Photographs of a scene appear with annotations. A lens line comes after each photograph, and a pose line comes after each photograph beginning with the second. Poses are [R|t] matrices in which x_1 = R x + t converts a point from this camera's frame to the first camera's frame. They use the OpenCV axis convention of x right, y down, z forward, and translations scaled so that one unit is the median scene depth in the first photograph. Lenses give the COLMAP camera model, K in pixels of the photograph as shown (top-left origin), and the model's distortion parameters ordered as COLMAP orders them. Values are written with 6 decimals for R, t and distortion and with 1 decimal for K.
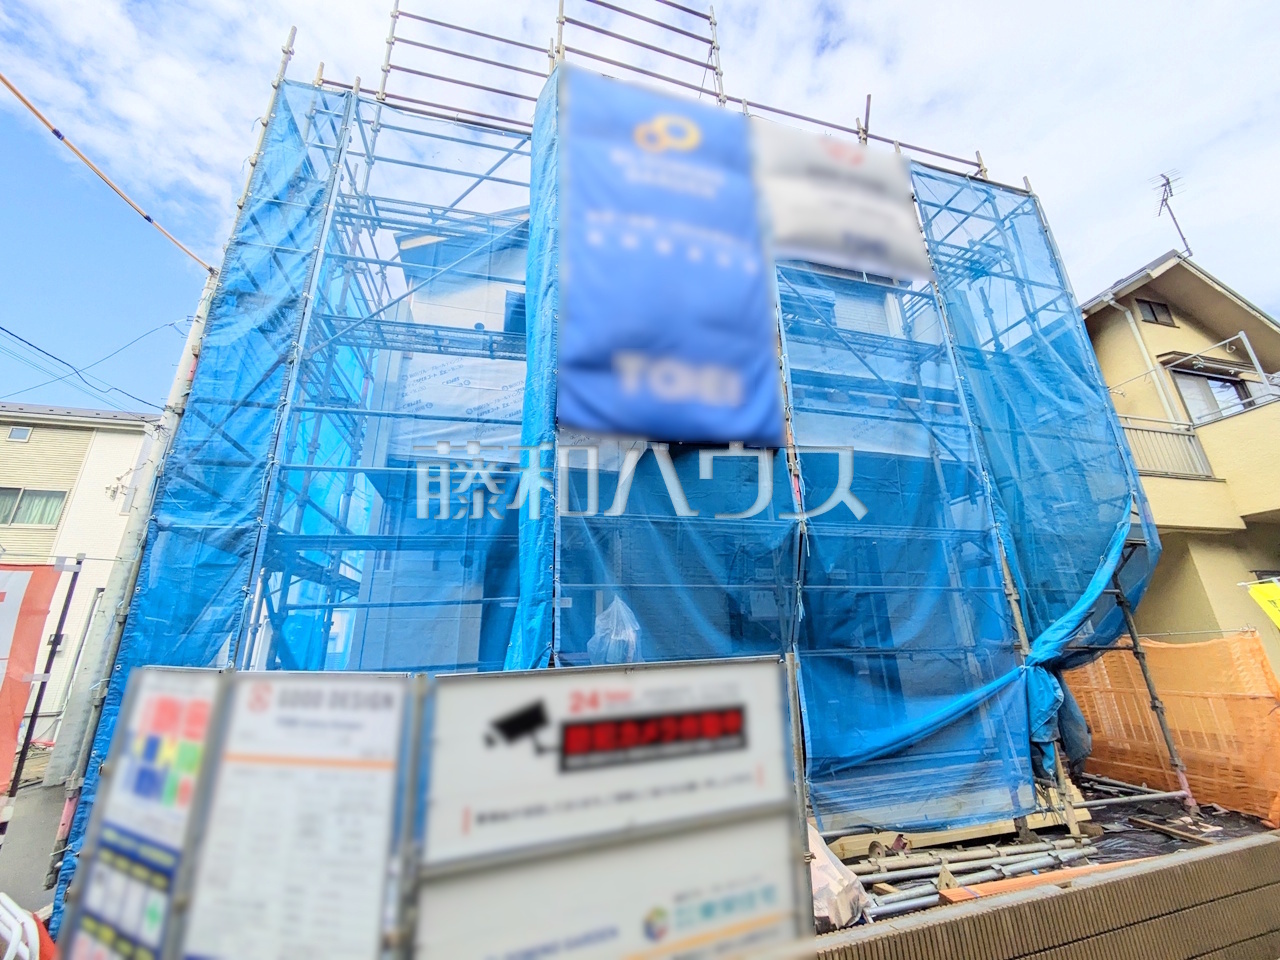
lens RADIAL K [[504.2, 0, 644.1], [0, 504.2, 480.3], [0, 0, 1]] dist [-0.001356, 0.003087]
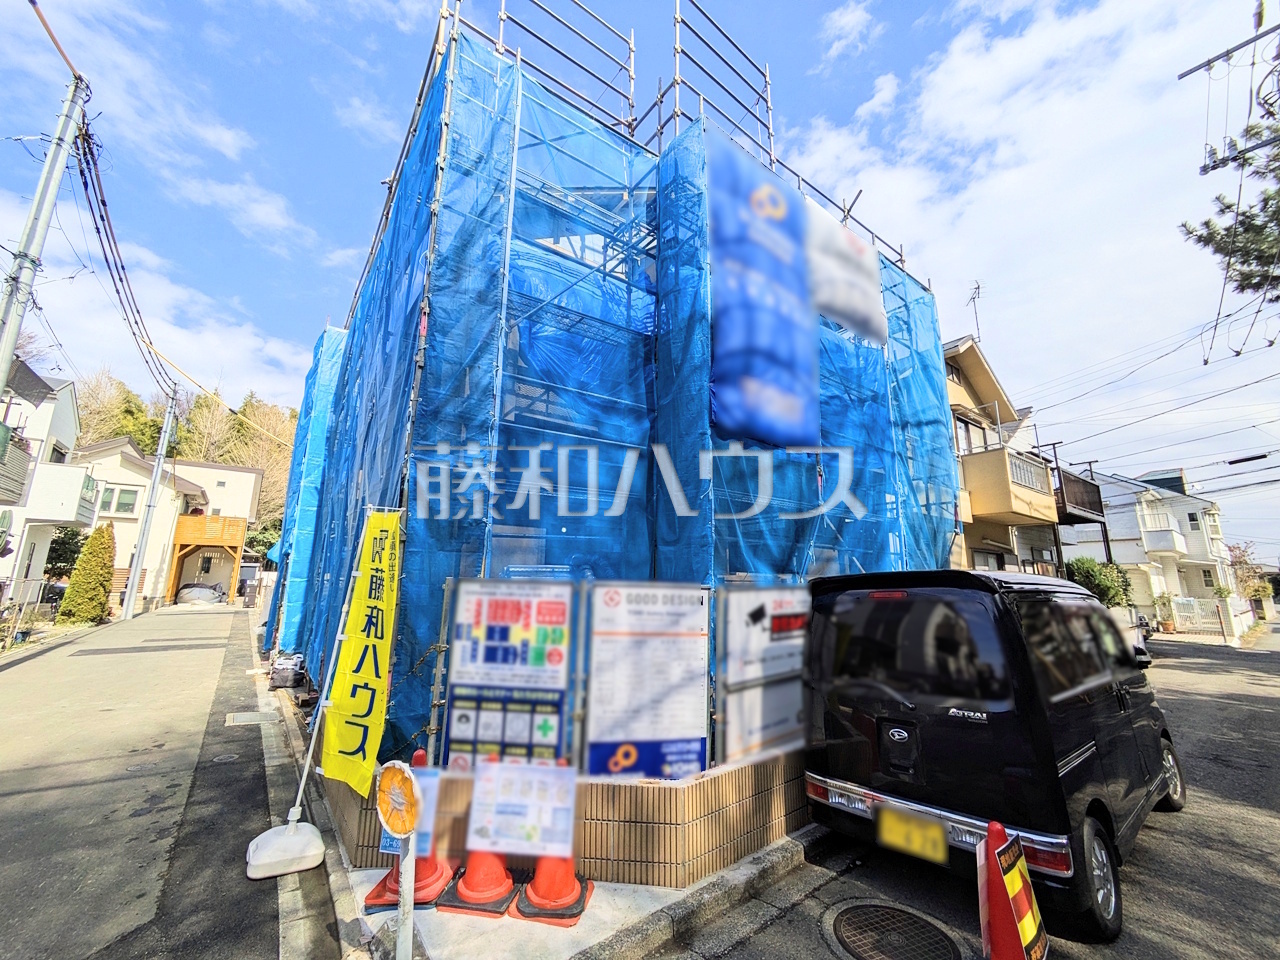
lens RADIAL K [[504.2, 0, 644.1], [0, 504.2, 480.3], [0, 0, 1]] dist [-0.001356, 0.003087]
pose [[0.927991, 0.108834, 0.356355, -0.768151], [-0.151099, 0.984142, 0.092914, -0.056321], [-0.340591, -0.140068, 0.929720, -0.265542]]
